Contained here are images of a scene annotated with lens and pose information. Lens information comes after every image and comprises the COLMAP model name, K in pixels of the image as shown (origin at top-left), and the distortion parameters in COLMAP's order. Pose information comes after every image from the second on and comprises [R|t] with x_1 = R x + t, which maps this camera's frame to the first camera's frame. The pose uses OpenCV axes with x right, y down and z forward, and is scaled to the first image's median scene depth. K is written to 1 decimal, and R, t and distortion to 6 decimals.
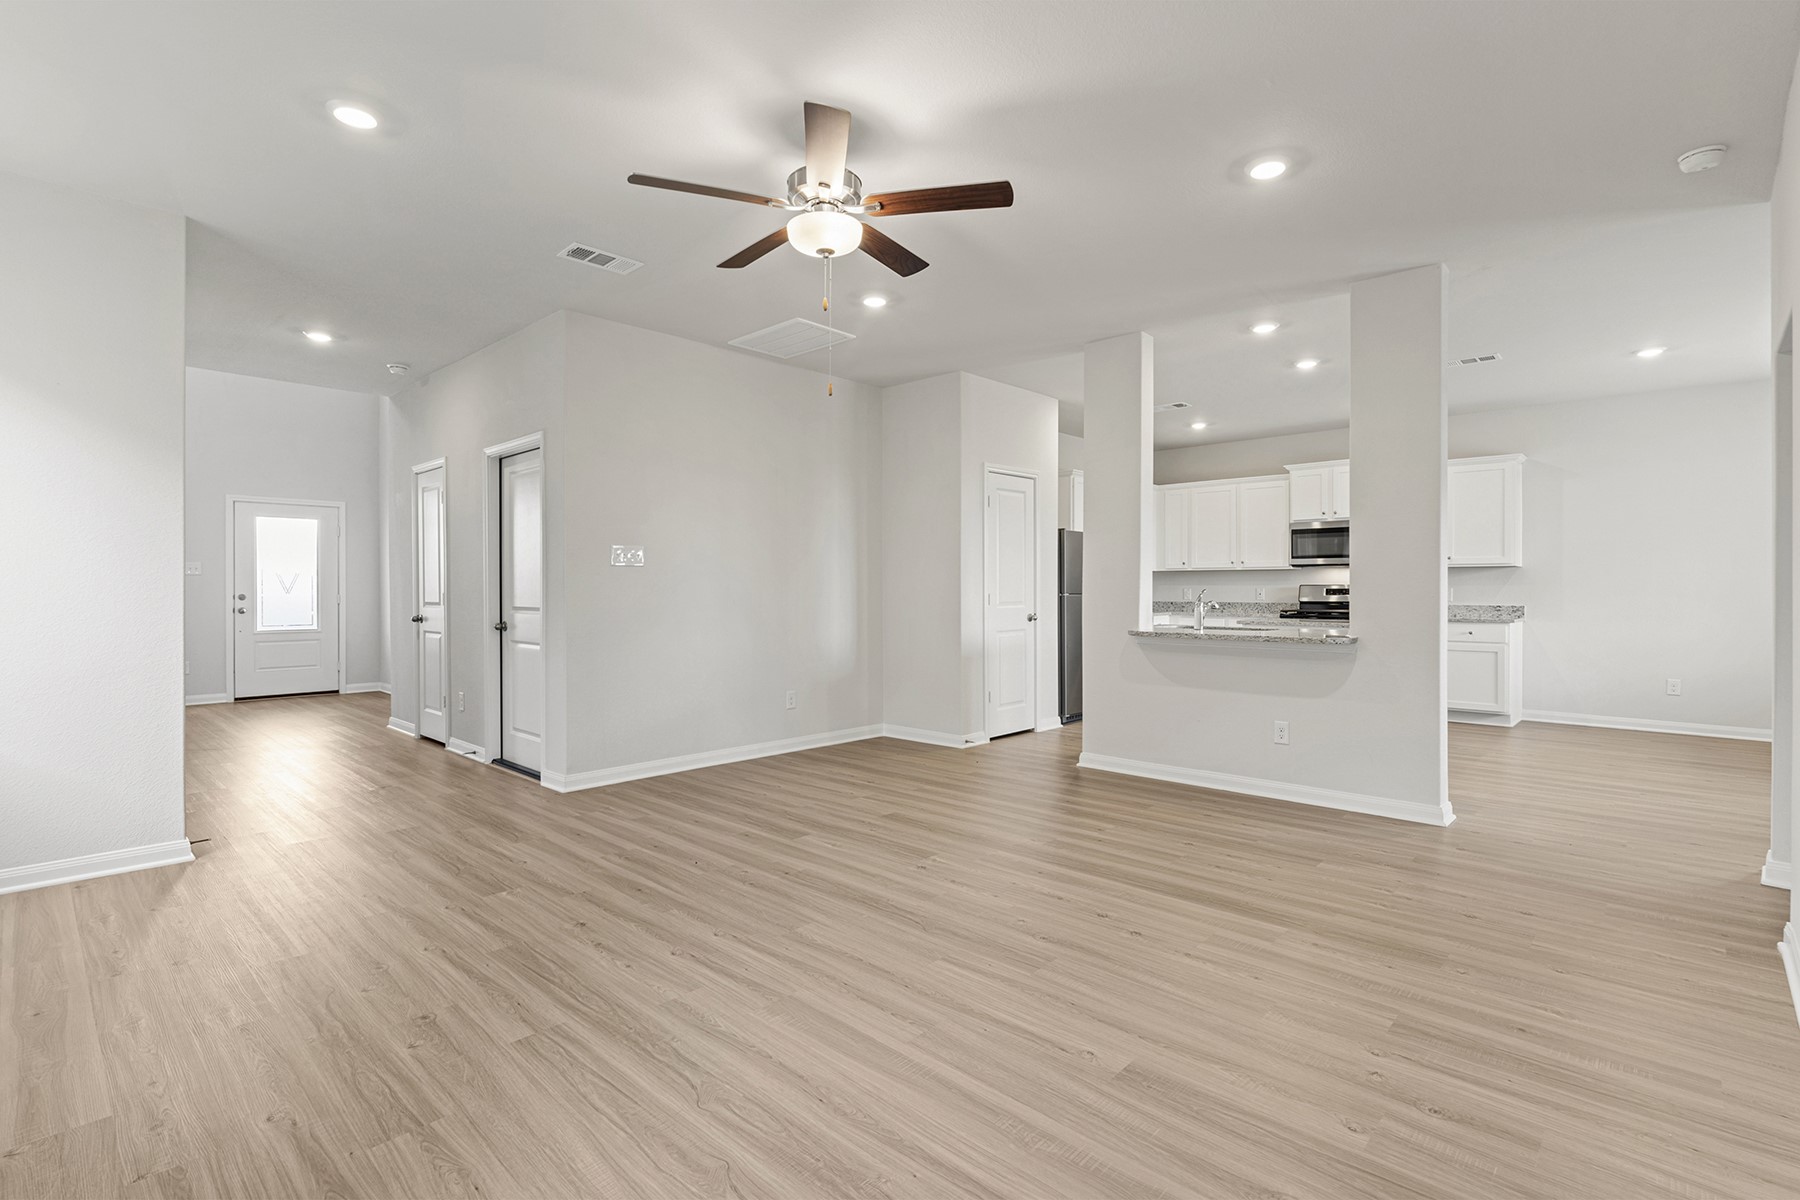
lens RADIAL K [[827.8, 0, 889.3], [0, 827.8, 598.6], [0, 0, 1]] dist [-0.002816, -0.000040]
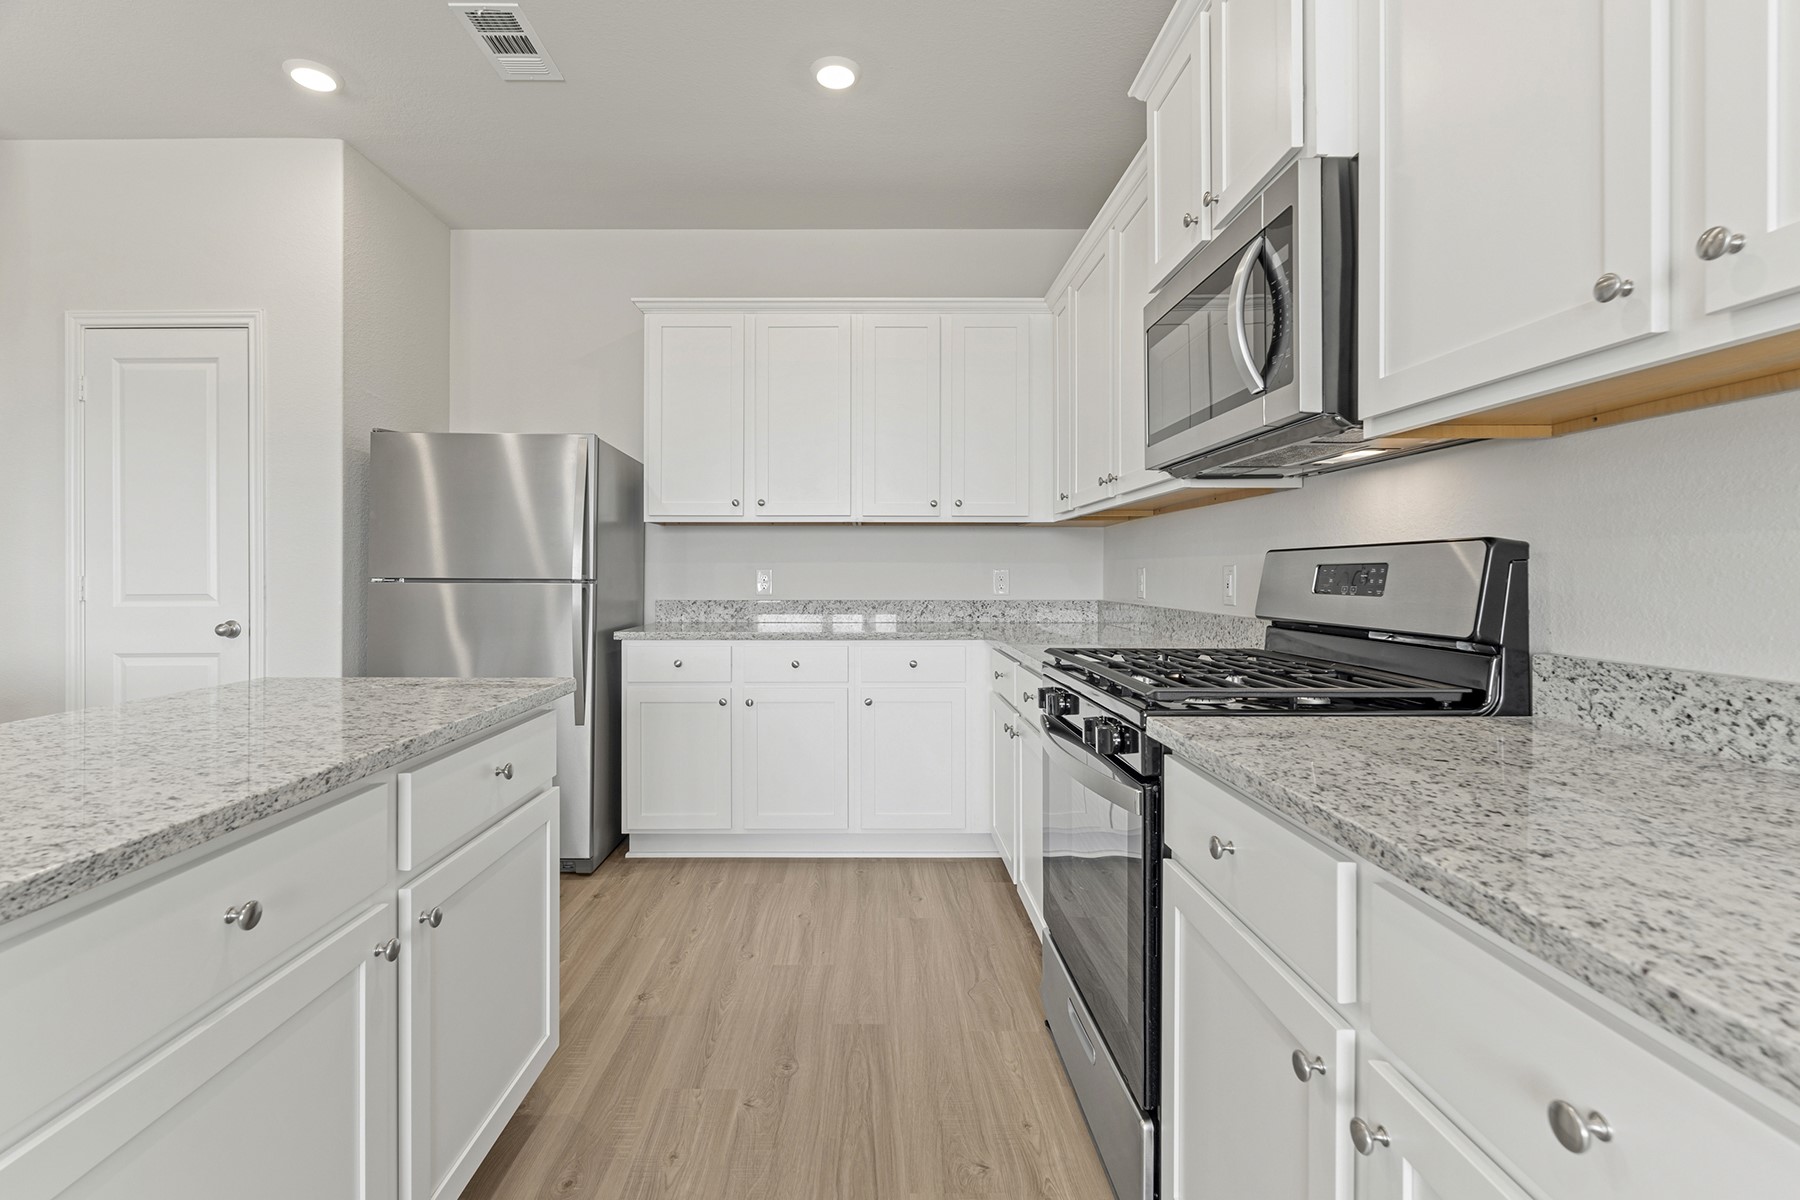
lens RADIAL K [[827.8, 0, 858.1], [0, 827.8, 578.9], [0, 0, 1]] dist [-0.002816, -0.000040]
pose [[0.685491, 0.005498, -0.728061, 0.670588], [-0.008205, 0.999966, -0.000175, -0.007764], [0.728035, 0.006094, 0.685513, 0.842570]]
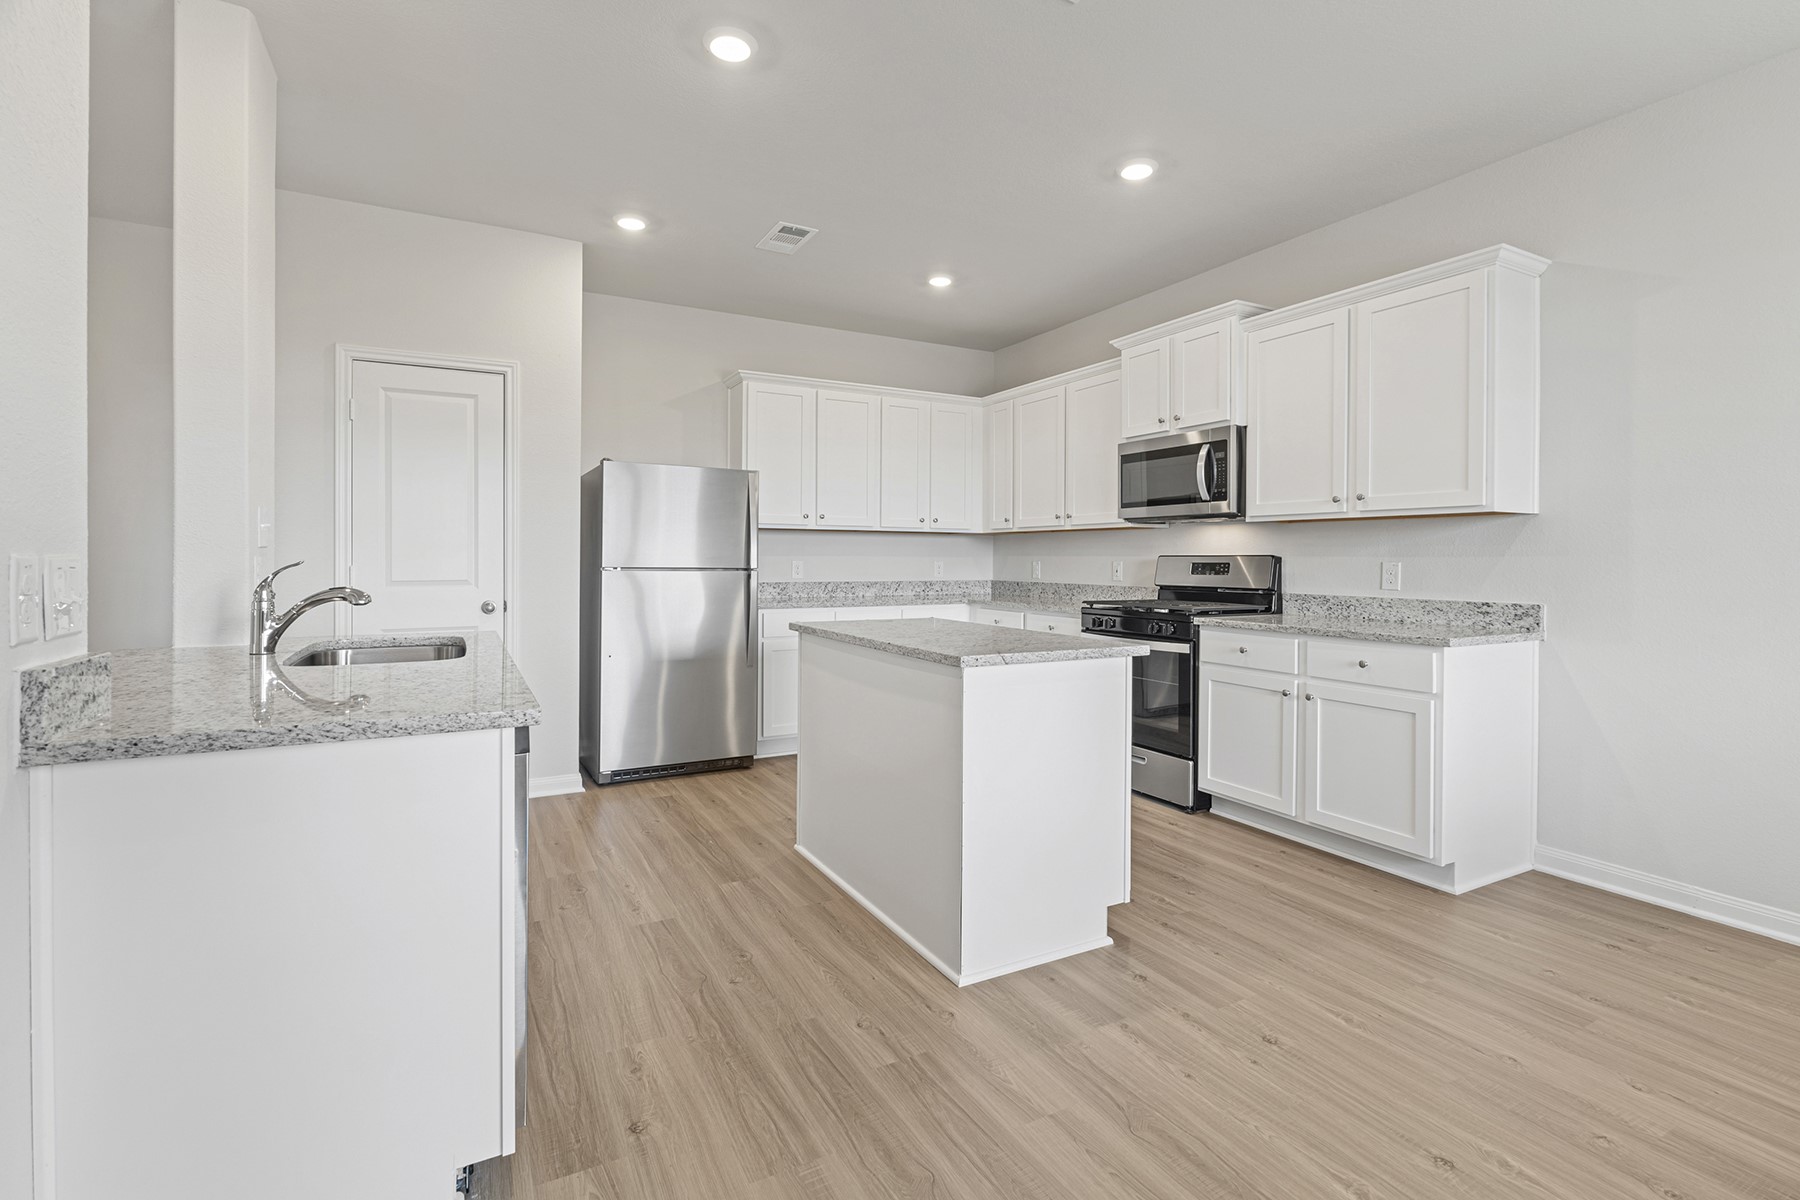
lens RADIAL K [[827.8, 0, 896.1], [0, 827.8, 572.0], [0, 0, 1]] dist [-0.002816, -0.000040]
pose [[0.947465, 0.009811, -0.319708, 0.573671], [-0.008852, 0.999951, 0.004452, -0.007222], [0.319736, -0.001388, 0.947506, 0.474391]]
